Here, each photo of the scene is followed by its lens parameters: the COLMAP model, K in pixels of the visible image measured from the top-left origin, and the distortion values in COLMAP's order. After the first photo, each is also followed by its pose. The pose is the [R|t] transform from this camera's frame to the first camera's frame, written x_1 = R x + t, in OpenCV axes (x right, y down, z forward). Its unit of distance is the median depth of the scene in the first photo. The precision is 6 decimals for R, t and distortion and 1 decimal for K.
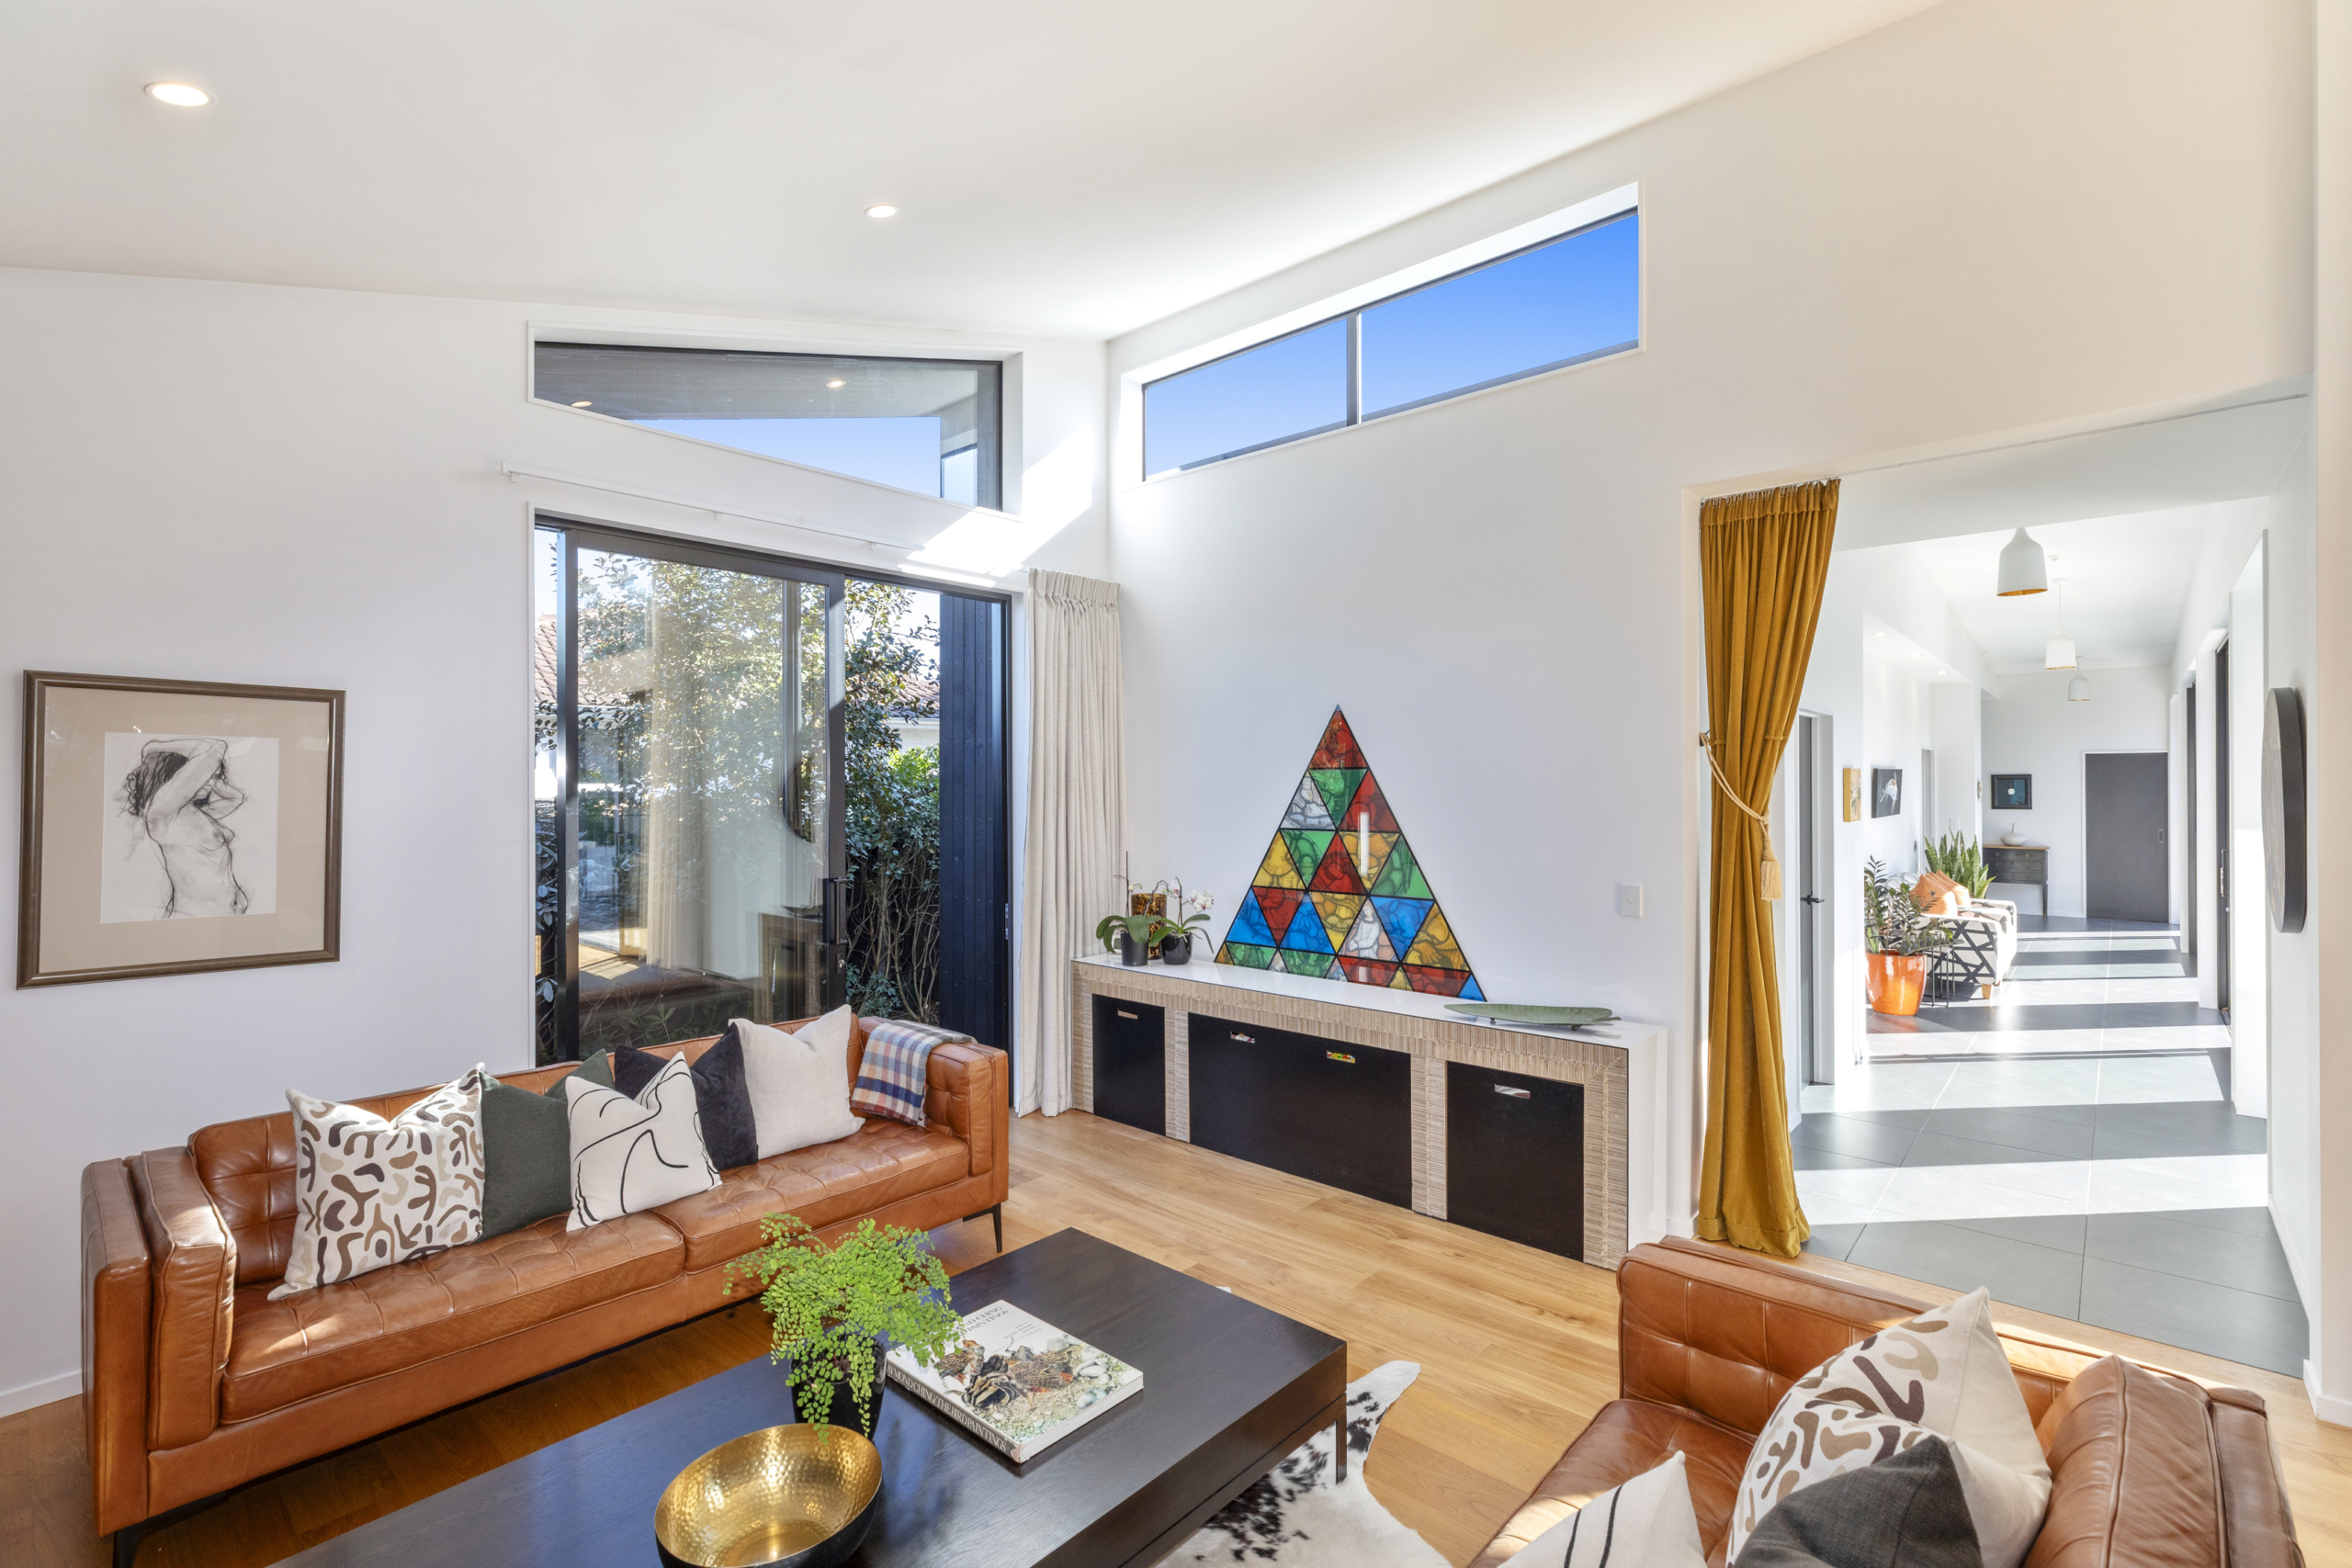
lens RADIAL K [[1071.8, 0, 1151.8], [0, 1071.8, 776.7], [0, 0, 1]] dist [0.005371, -0.001146]
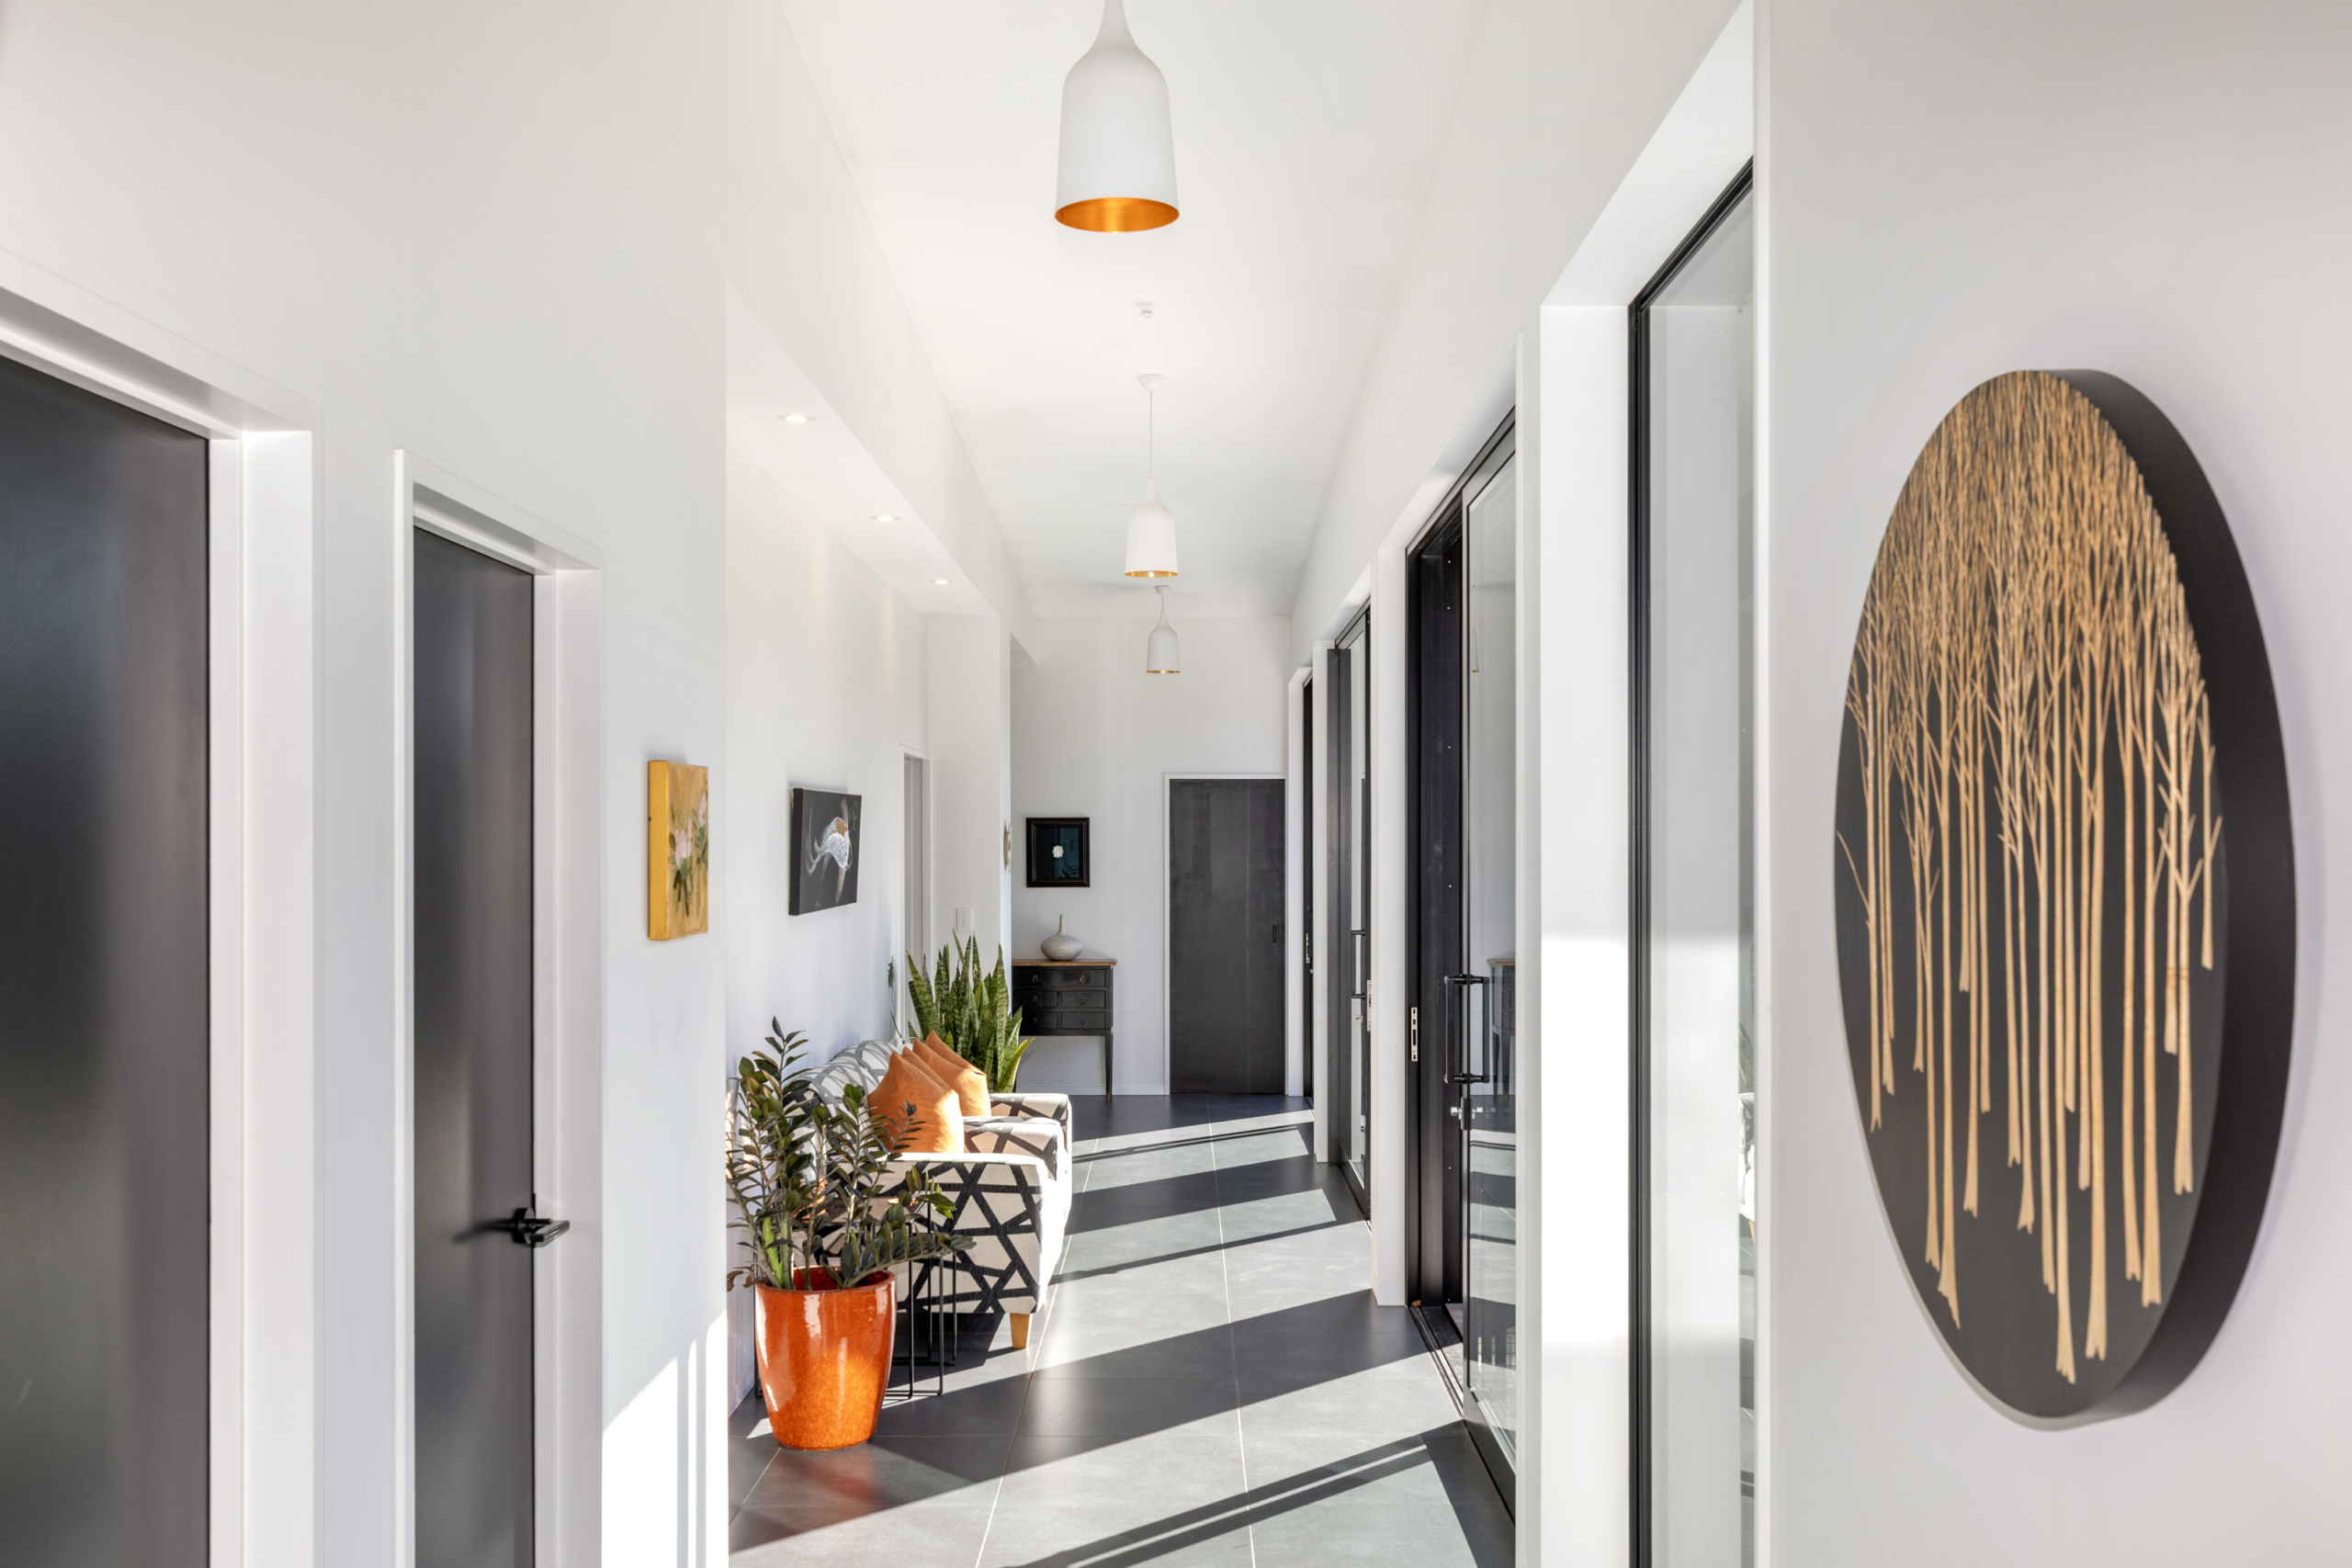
lens RADIAL K [[2119.4, 0, 1173.6], [0, 2119.4, 791.1], [0, 0, 1]] dist [0.007196, 0.000903]
pose [[0.741783, 0.015962, 0.670450, 0.255697], [-0.001909, 0.999763, -0.021689, 0.009825], [-0.670637, 0.014809, 0.741638, 0.333371]]
